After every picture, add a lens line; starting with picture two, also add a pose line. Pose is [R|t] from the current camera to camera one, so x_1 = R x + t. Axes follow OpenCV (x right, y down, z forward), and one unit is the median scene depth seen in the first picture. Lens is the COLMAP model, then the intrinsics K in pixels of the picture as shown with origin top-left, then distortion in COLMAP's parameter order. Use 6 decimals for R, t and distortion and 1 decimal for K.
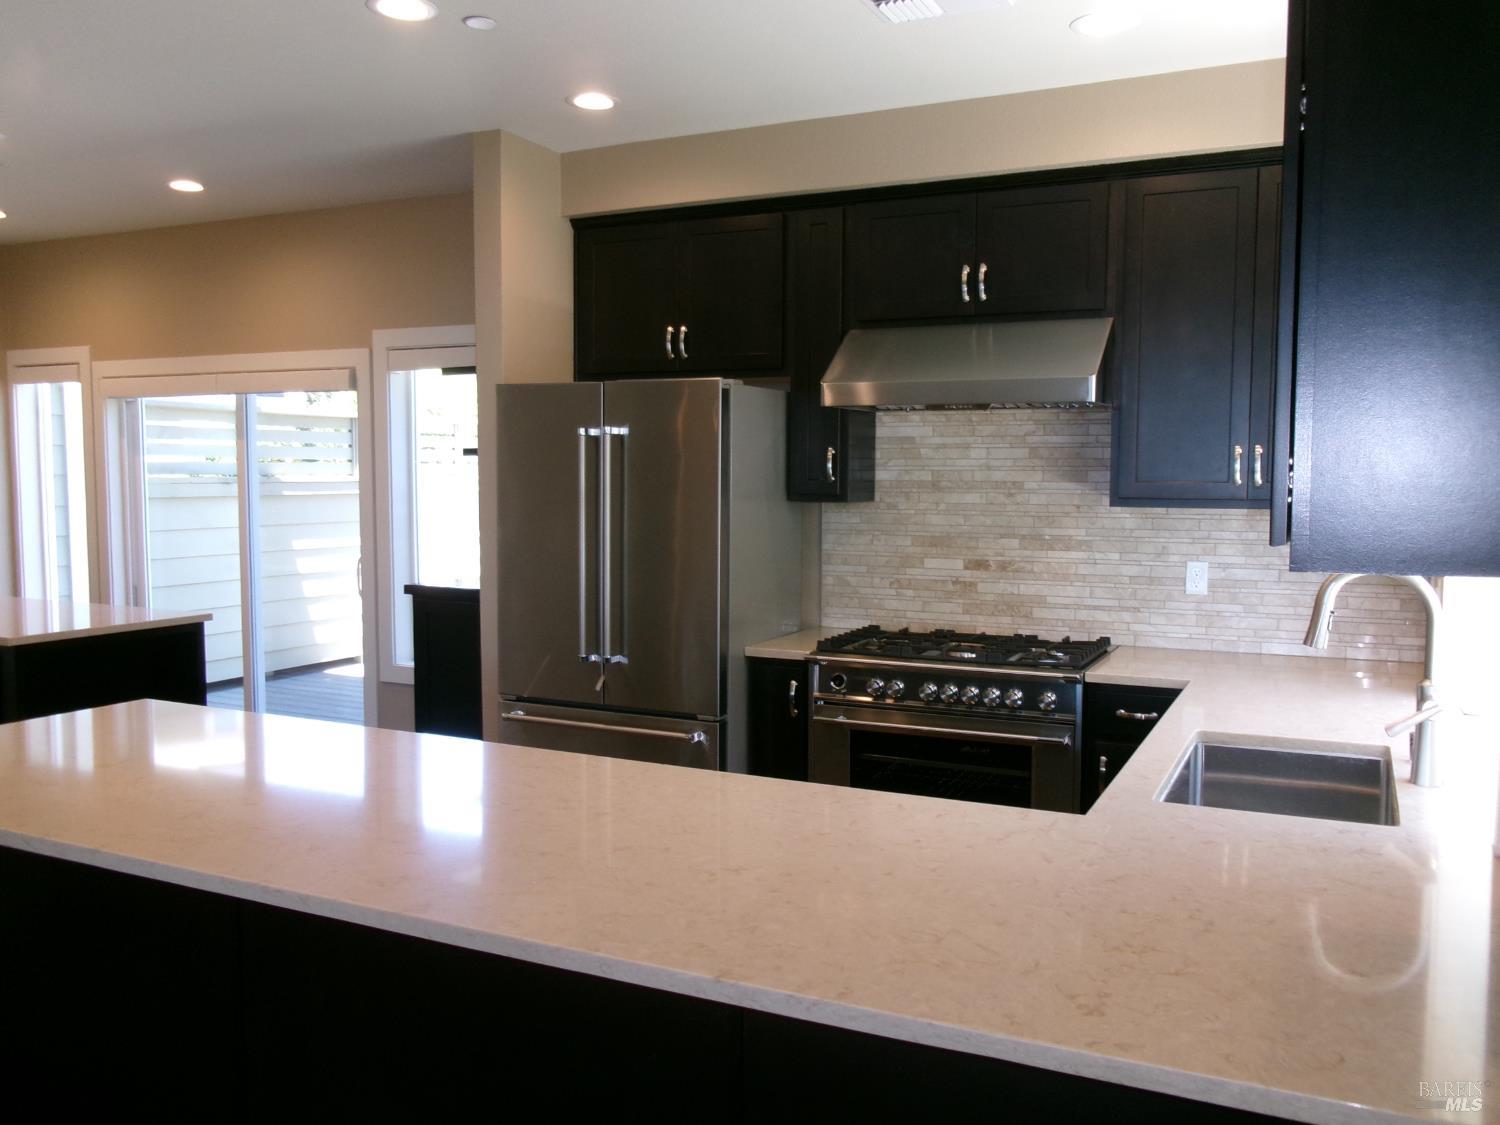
lens RADIAL K [[1245.9, 0, 755.2], [0, 1245.9, 568.8], [0, 0, 1]] dist [-0.017020, 0.009491]
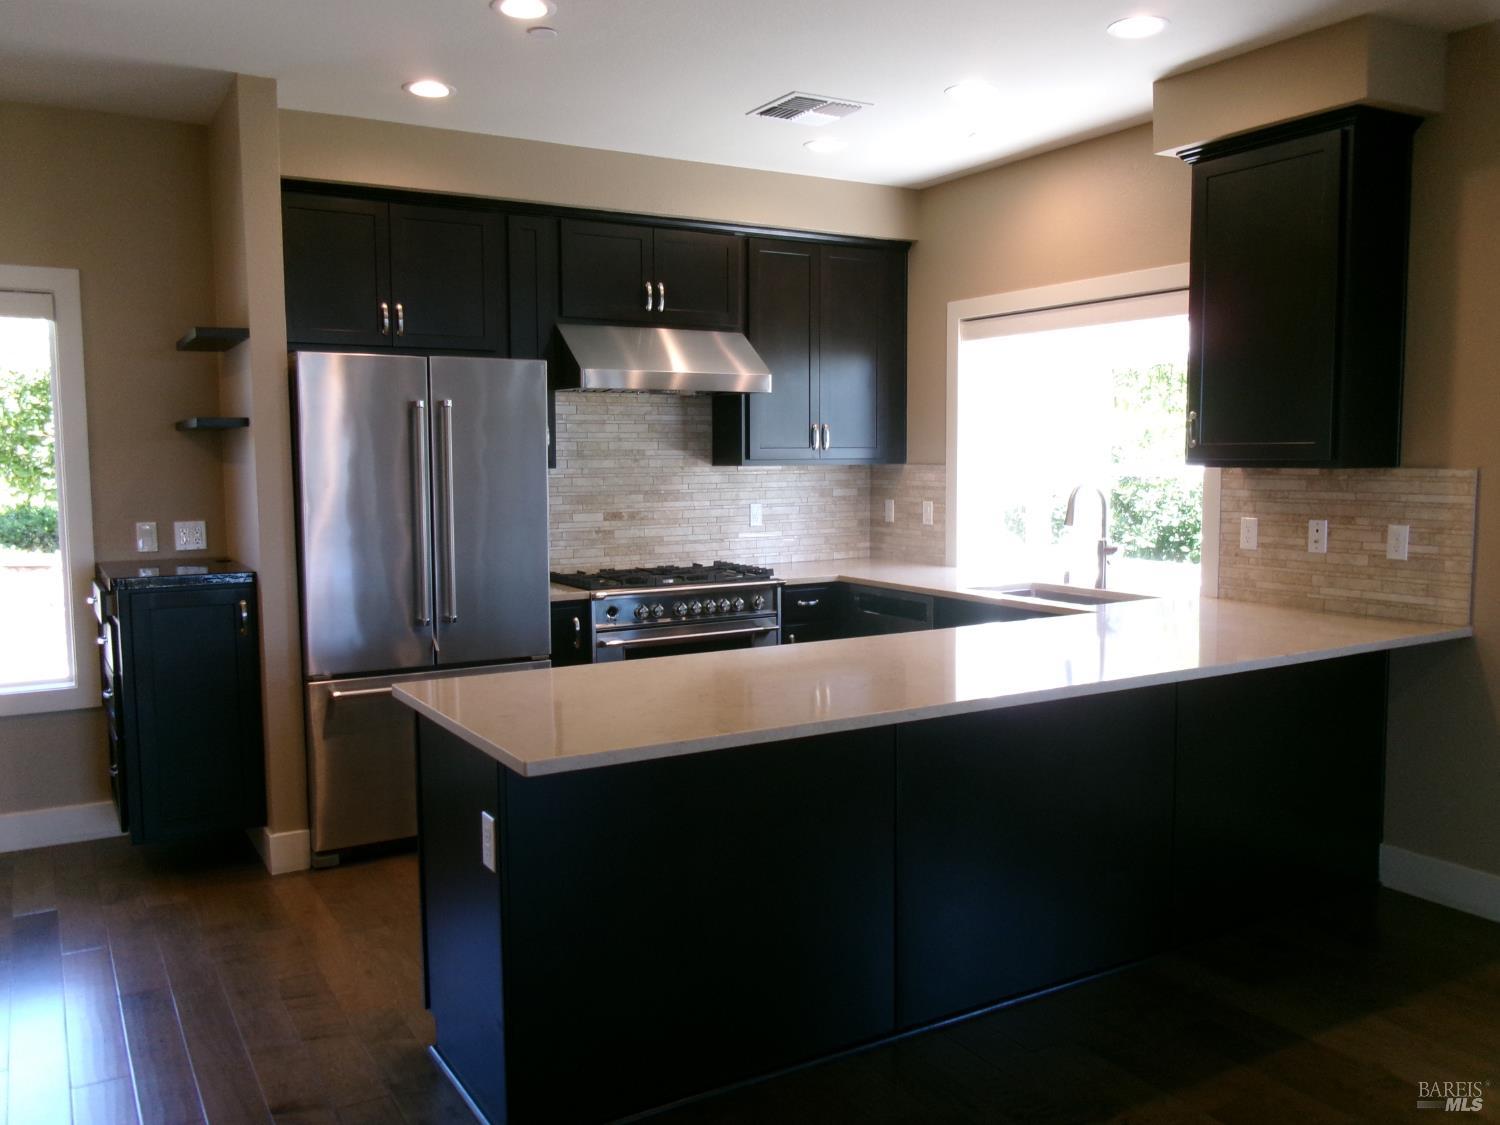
lens RADIAL K [[1245.9, 0, 747.5], [0, 1245.9, 562.8], [0, 0, 1]] dist [-0.017020, 0.009491]
pose [[0.575003, -0.082668, 0.813964, -0.794836], [0.072906, 0.996102, 0.049664, -0.009330], [-0.814897, 0.030786, 0.578788, 0.162017]]
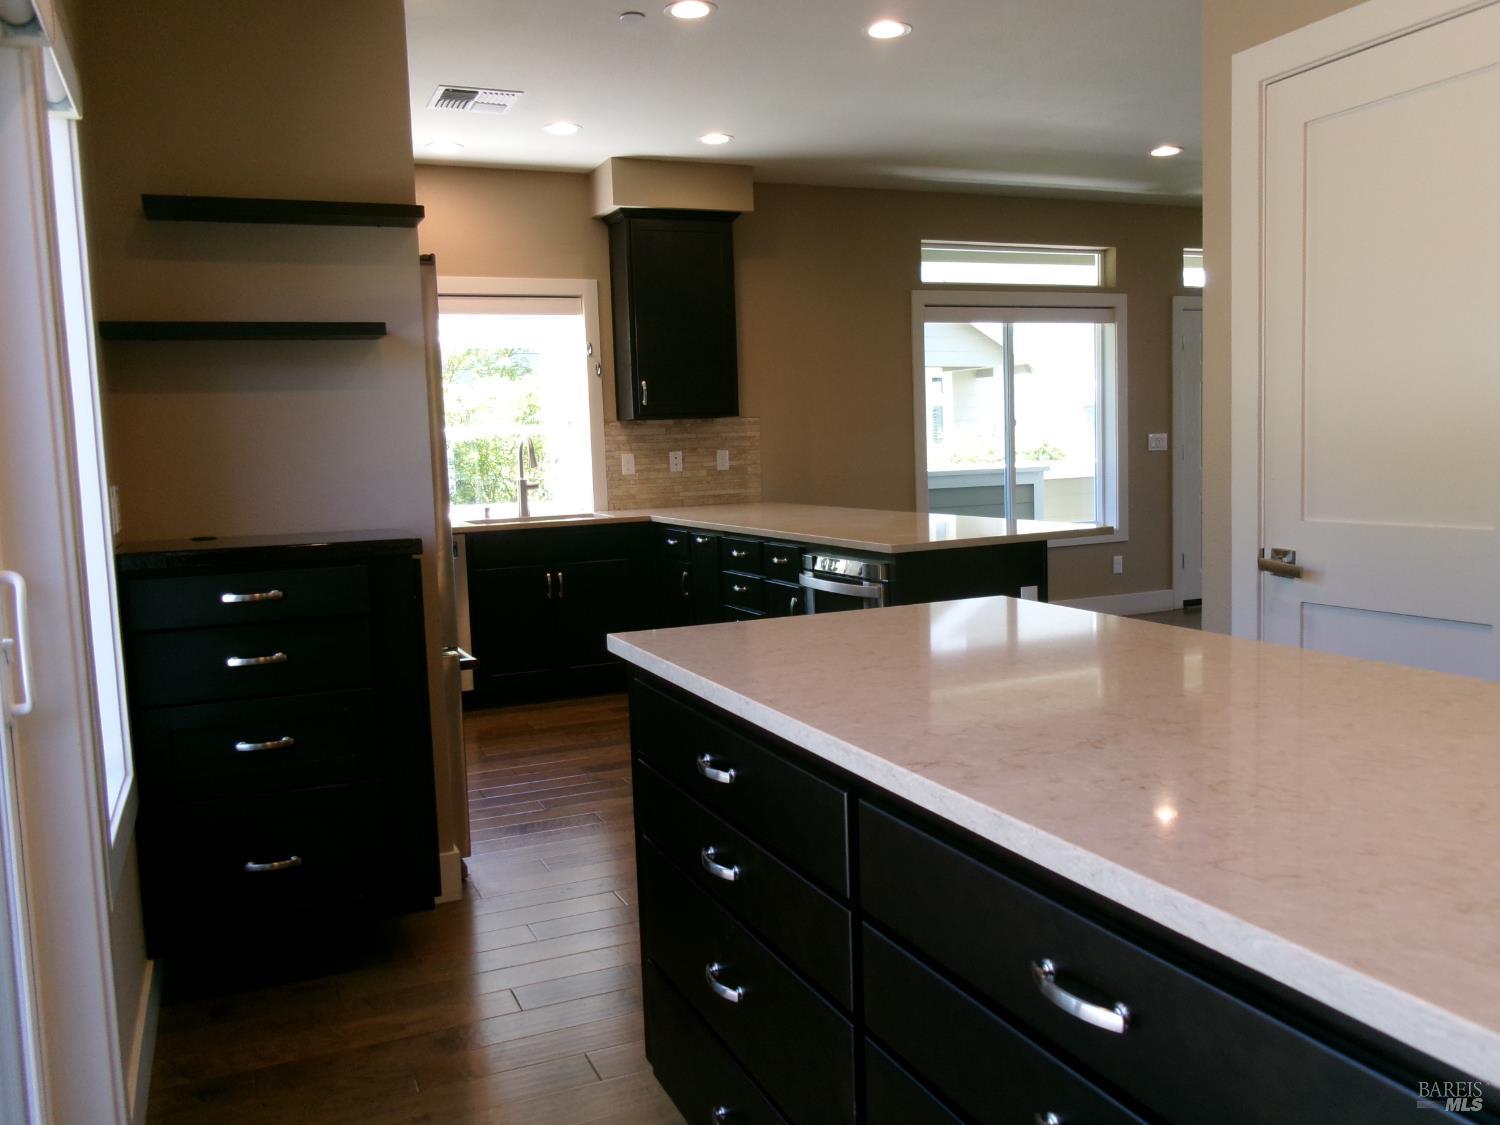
lens RADIAL K [[1245.9, 0, 754.0], [0, 1245.9, 563.7], [0, 0, 1]] dist [-0.017020, 0.009491]
pose [[-0.743676, -0.045779, 0.666971, -0.879575], [0.080715, 0.984207, 0.157551, -0.057366], [-0.663650, 0.171002, -0.728236, 1.325839]]
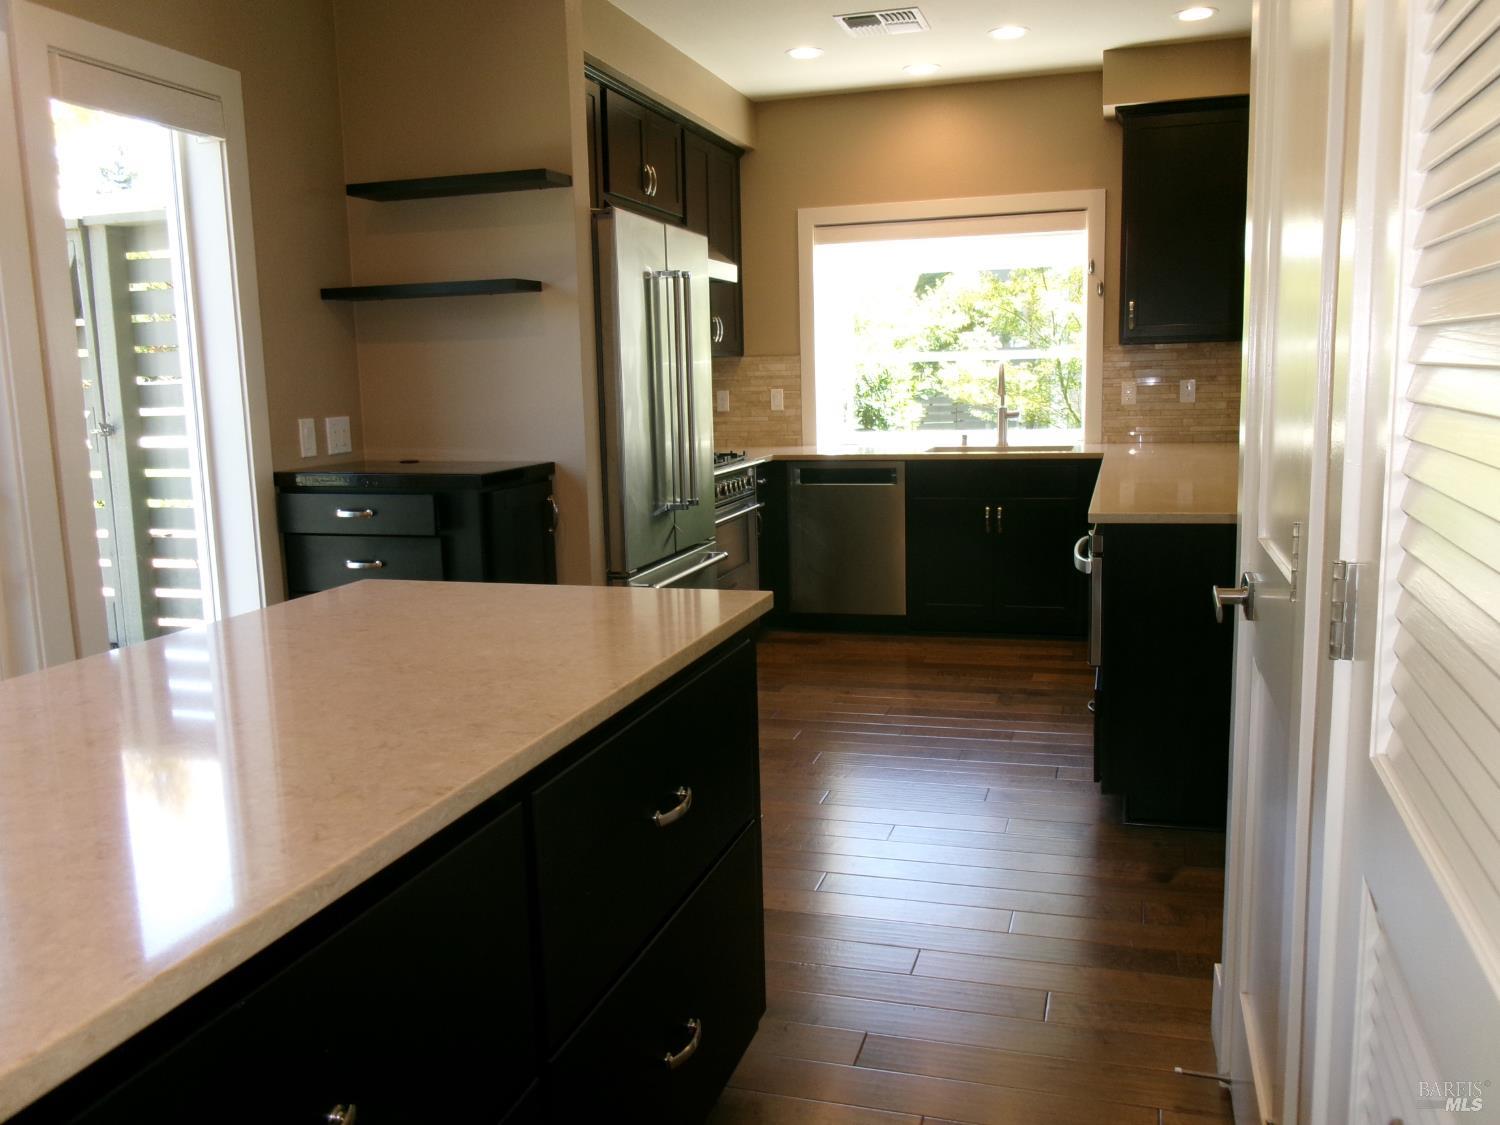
lens RADIAL K [[1245.9, 0, 758.5], [0, 1245.9, 564.6], [0, 0, 1]] dist [-0.017020, 0.009491]
pose [[-0.130775, -0.153039, 0.979529, -1.054944], [0.101752, 0.980725, 0.166810, -0.037129], [-0.986177, 0.121483, -0.112682, 0.921352]]
